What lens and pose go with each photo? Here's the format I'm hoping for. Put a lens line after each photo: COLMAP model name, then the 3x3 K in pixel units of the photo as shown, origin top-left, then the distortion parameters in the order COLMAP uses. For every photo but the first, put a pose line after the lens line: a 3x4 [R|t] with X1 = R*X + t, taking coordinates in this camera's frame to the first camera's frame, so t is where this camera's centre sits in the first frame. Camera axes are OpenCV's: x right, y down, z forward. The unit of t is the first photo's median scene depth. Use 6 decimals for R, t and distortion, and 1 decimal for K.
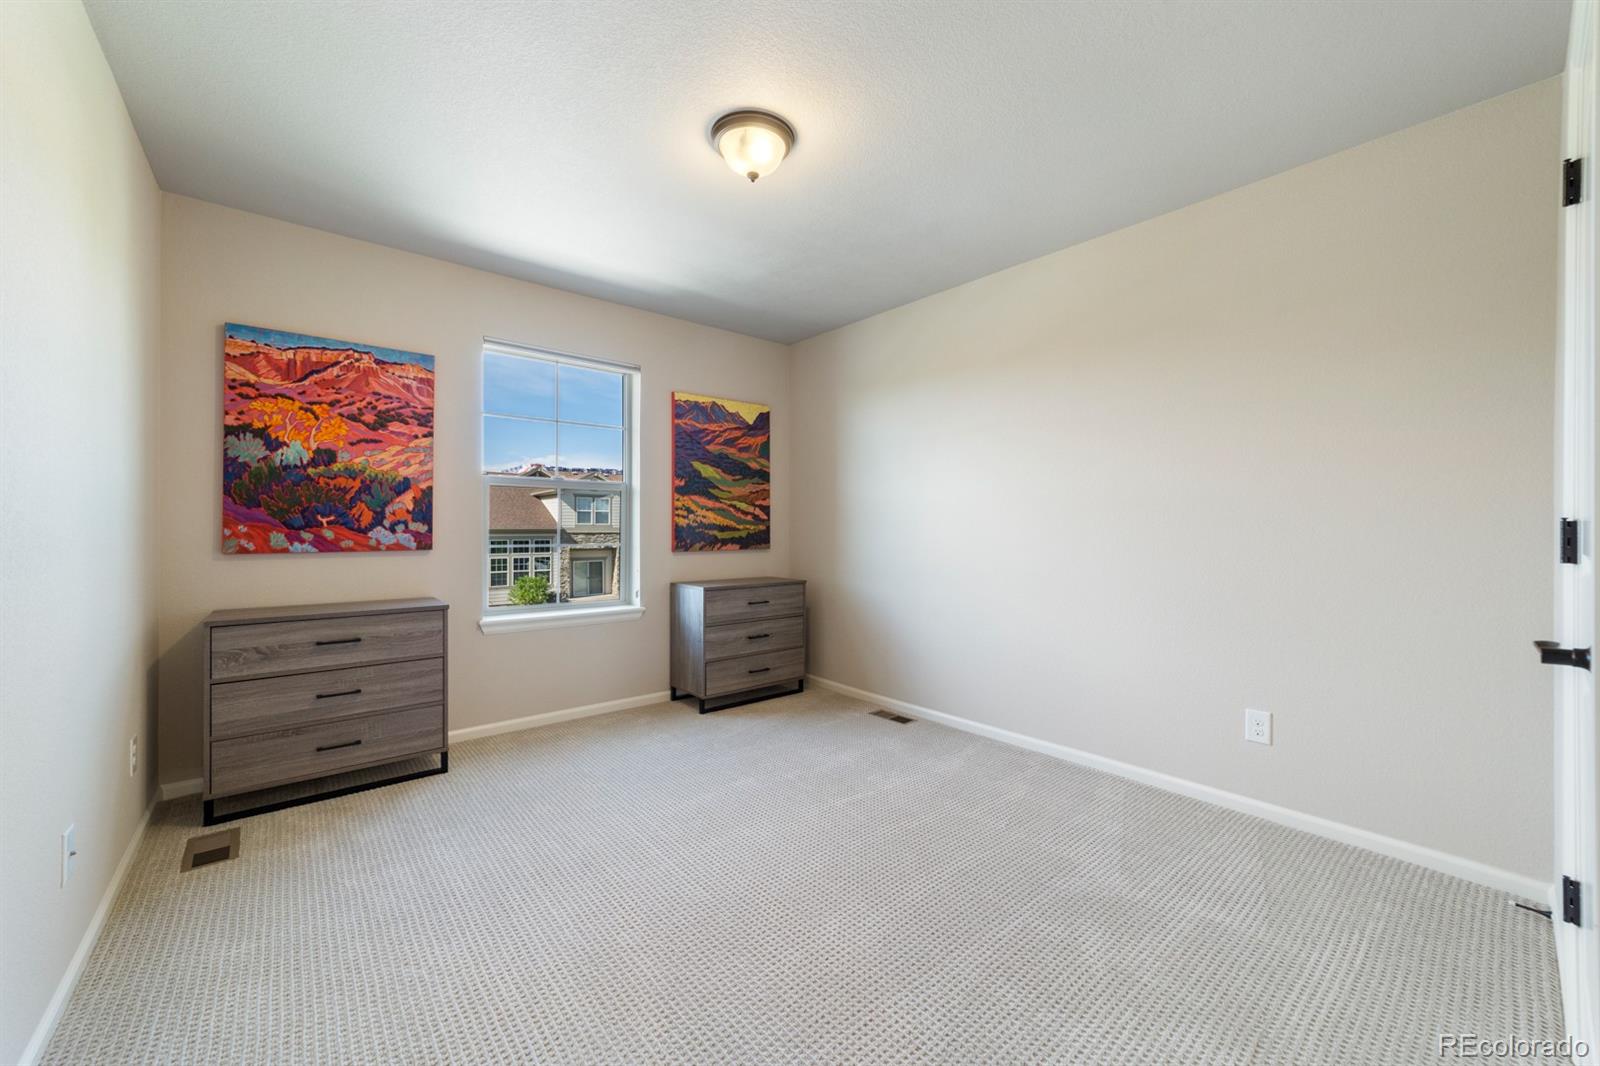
lens RADIAL K [[614.2, 0, 795.2], [0, 614.2, 522.6], [0, 0, 1]] dist [-0.015129, 0.007331]
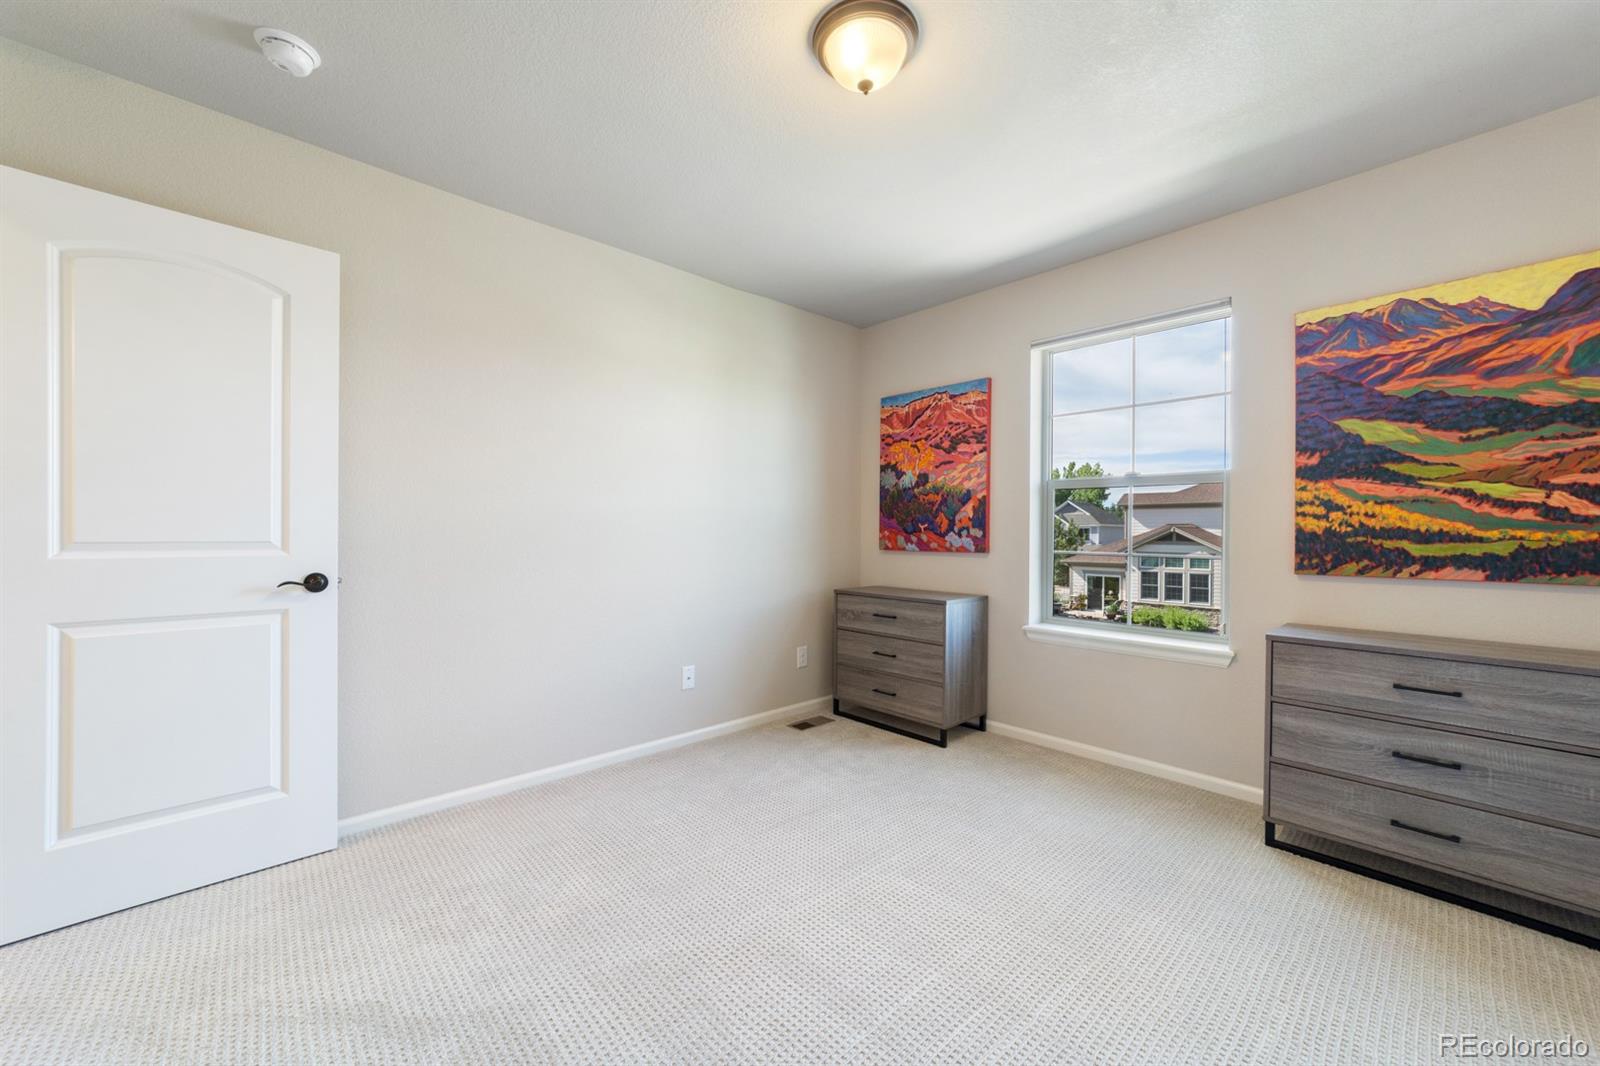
lens RADIAL K [[614.2, 0, 814.7], [0, 614.2, 533.3], [0, 0, 1]] dist [-0.015129, 0.007331]
pose [[0.057219, -0.000914, -0.998361, 0.514485], [-0.000816, 0.999999, -0.000962, 0.010467], [0.998361, 0.000870, 0.057219, 0.646284]]
